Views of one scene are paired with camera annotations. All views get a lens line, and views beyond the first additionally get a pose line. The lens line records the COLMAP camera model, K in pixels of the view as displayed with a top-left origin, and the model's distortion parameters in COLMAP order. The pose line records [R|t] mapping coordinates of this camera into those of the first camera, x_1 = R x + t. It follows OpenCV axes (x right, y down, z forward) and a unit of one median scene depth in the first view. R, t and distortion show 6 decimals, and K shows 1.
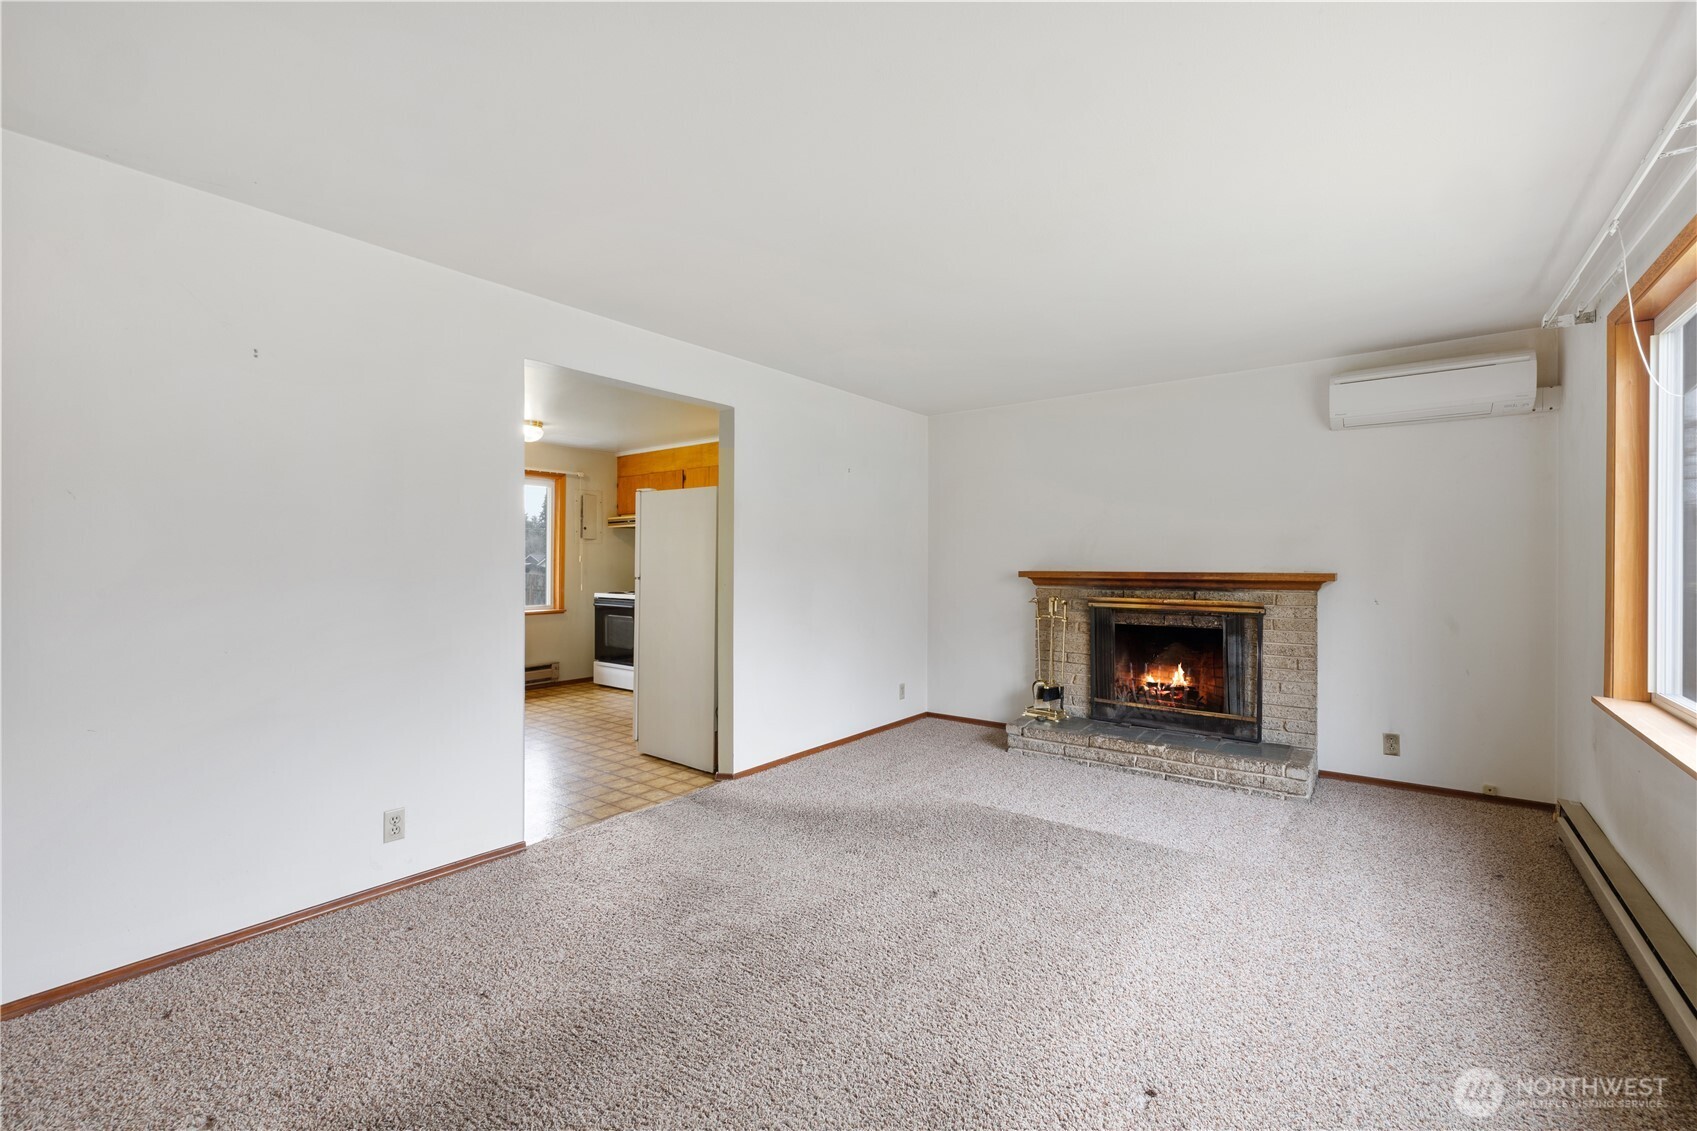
lens RADIAL K [[712.5, 0, 856.2], [0, 712.5, 554.2], [0, 0, 1]] dist [0.000196, 0.000015]
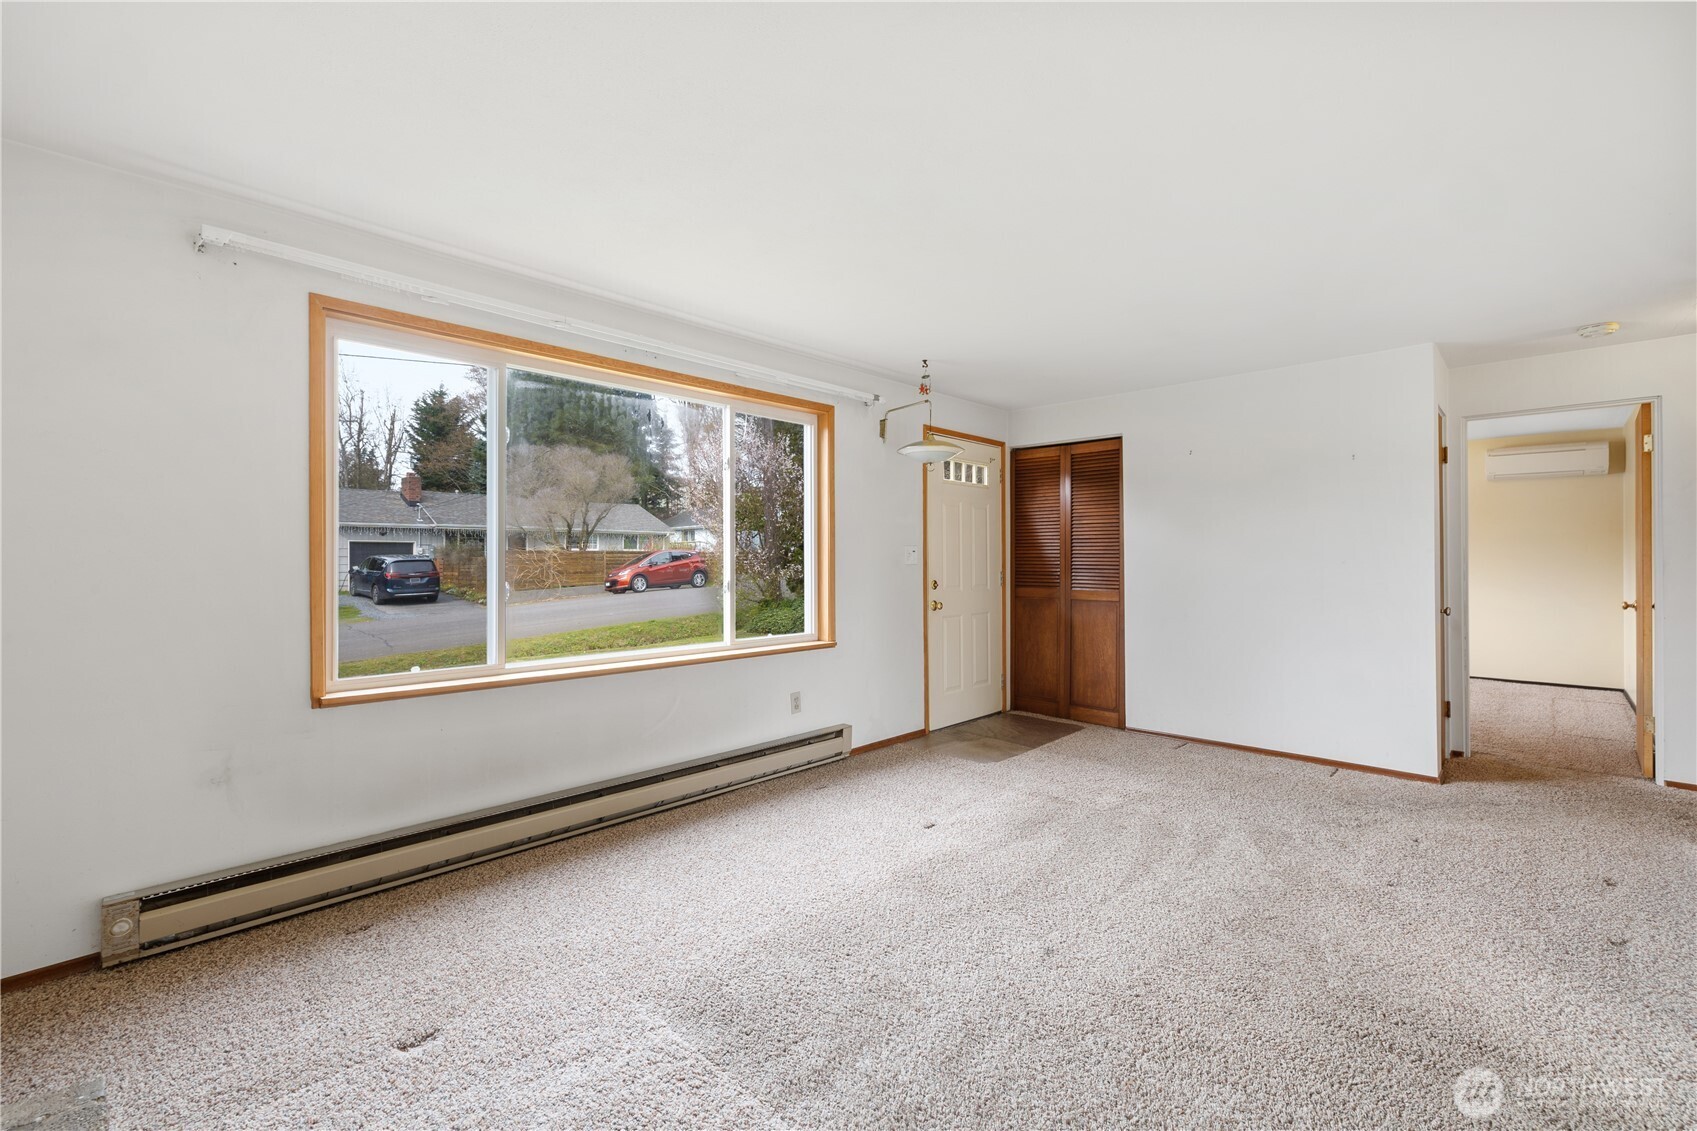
lens RADIAL K [[712.5, 0, 817.1], [0, 712.5, 557.6], [0, 0, 1]] dist [0.000196, 0.000015]
pose [[-0.988221, 0.006328, 0.152900, 0.145487], [0.003075, 0.999764, -0.021504, 0.024364], [-0.153000, -0.020781, -0.988008, 1.126431]]
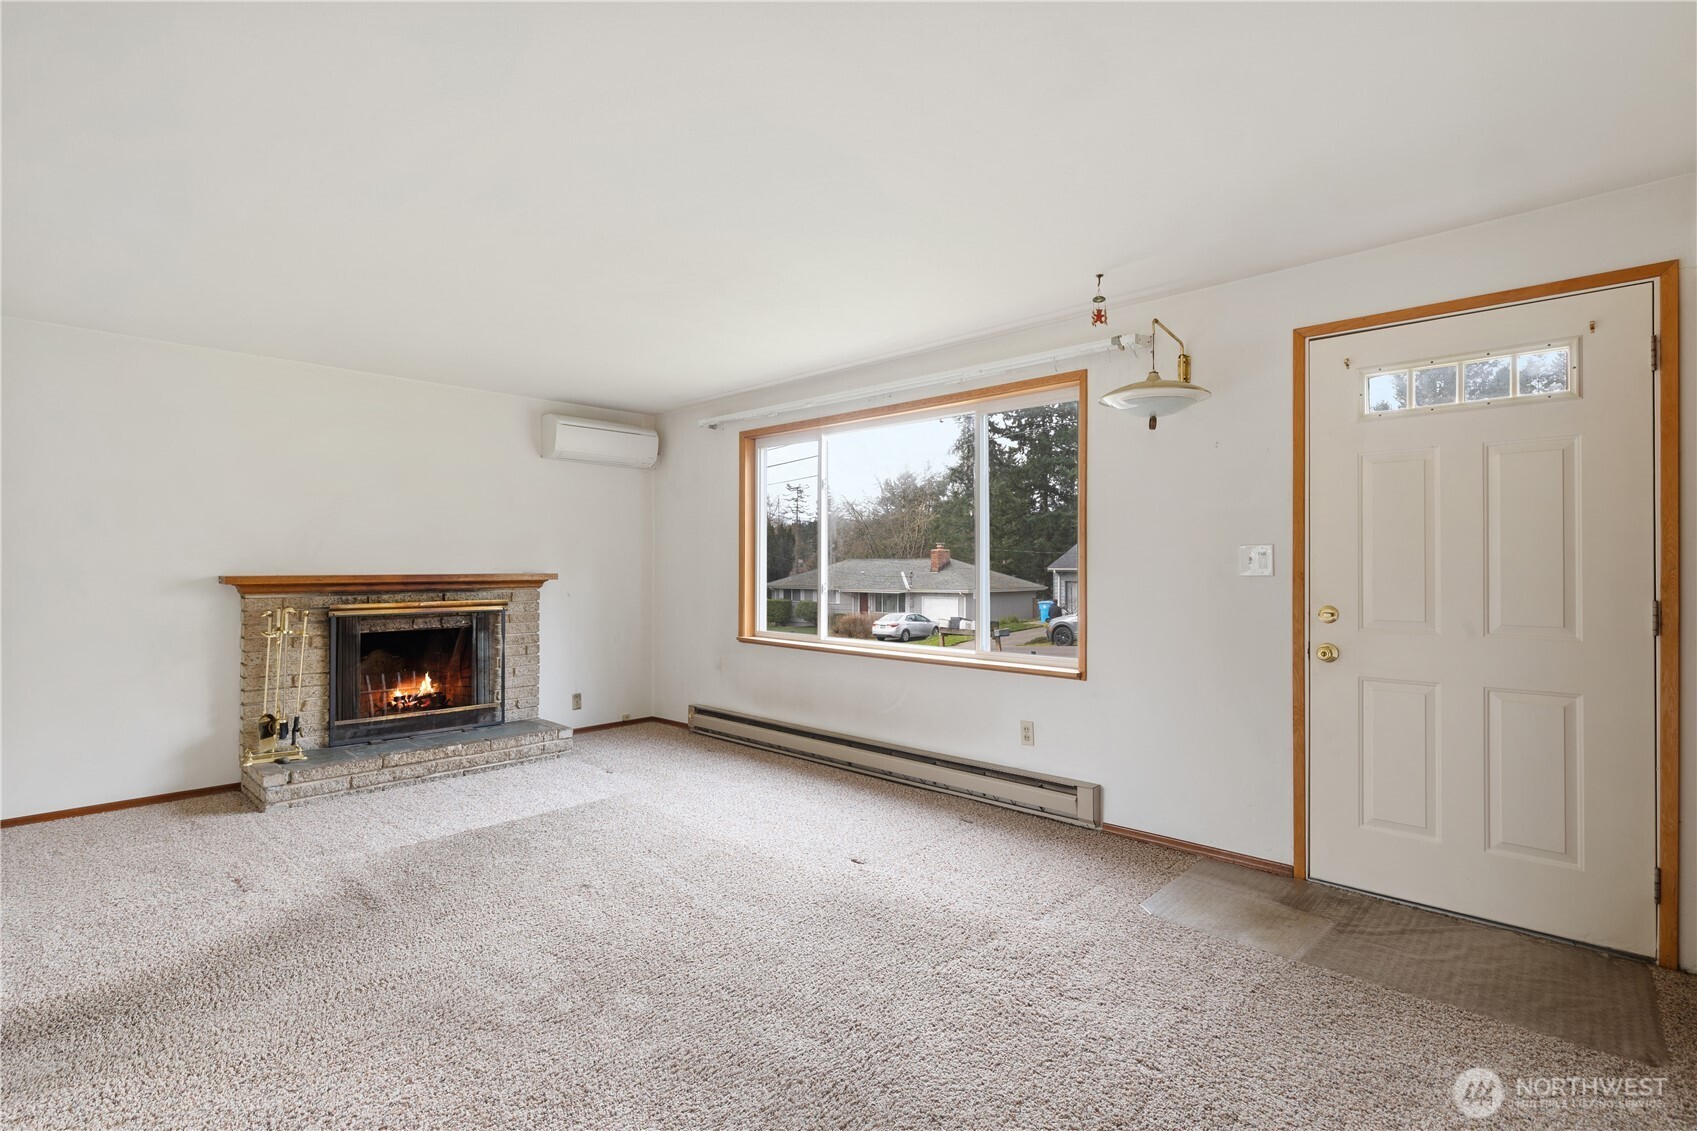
lens RADIAL K [[789.7, 0, 843.5], [0, 789.7, 566.0], [0, 0, 1]] dist [-0.003905, -0.000487]
pose [[0.114121, -0.000467, 0.993467, -0.598919], [-0.011252, 0.999935, 0.001763, 0.005035], [-0.993403, -0.011380, 0.114109, 0.309362]]
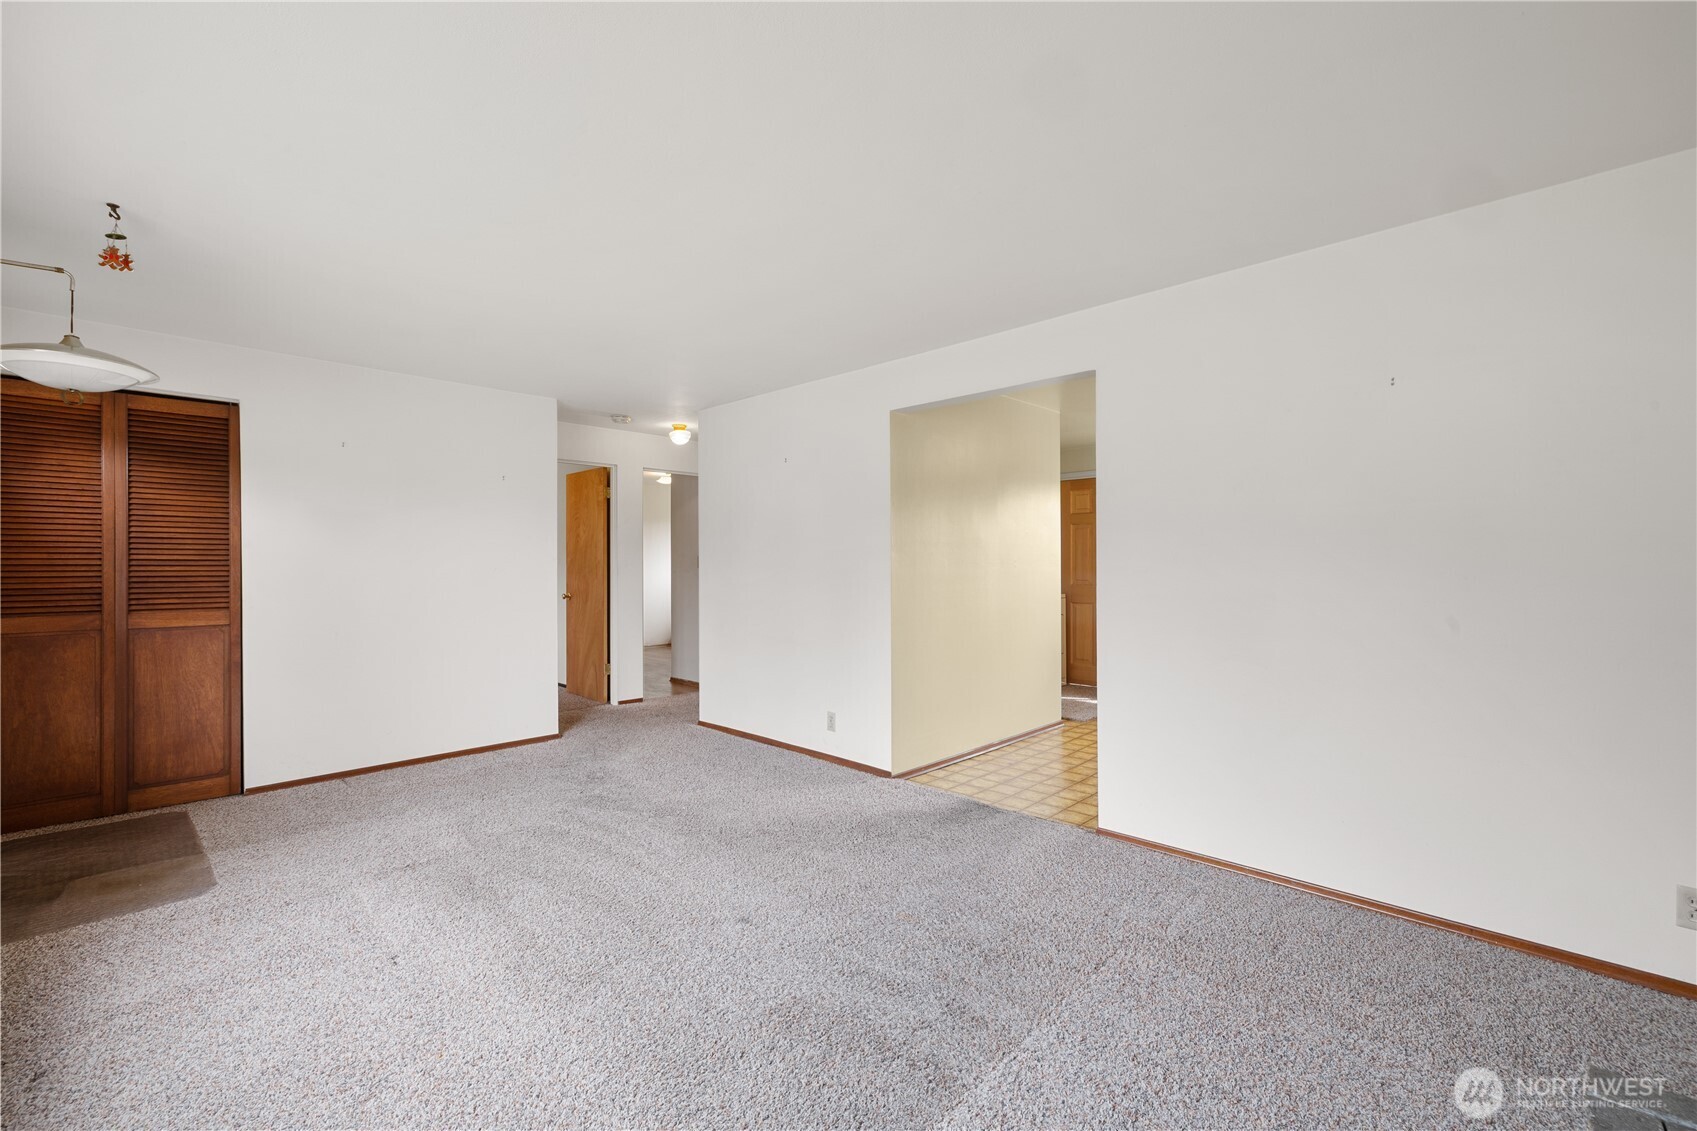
lens RADIAL K [[712.5, 0, 858.0], [0, 712.5, 568.2], [0, 0, 1]] dist [0.000196, 0.000015]
pose [[-0.125623, 0.012622, -0.991998, 0.572303], [0.022531, 0.999697, 0.009866, 0.013159], [0.991822, -0.021111, -0.125869, 0.786984]]
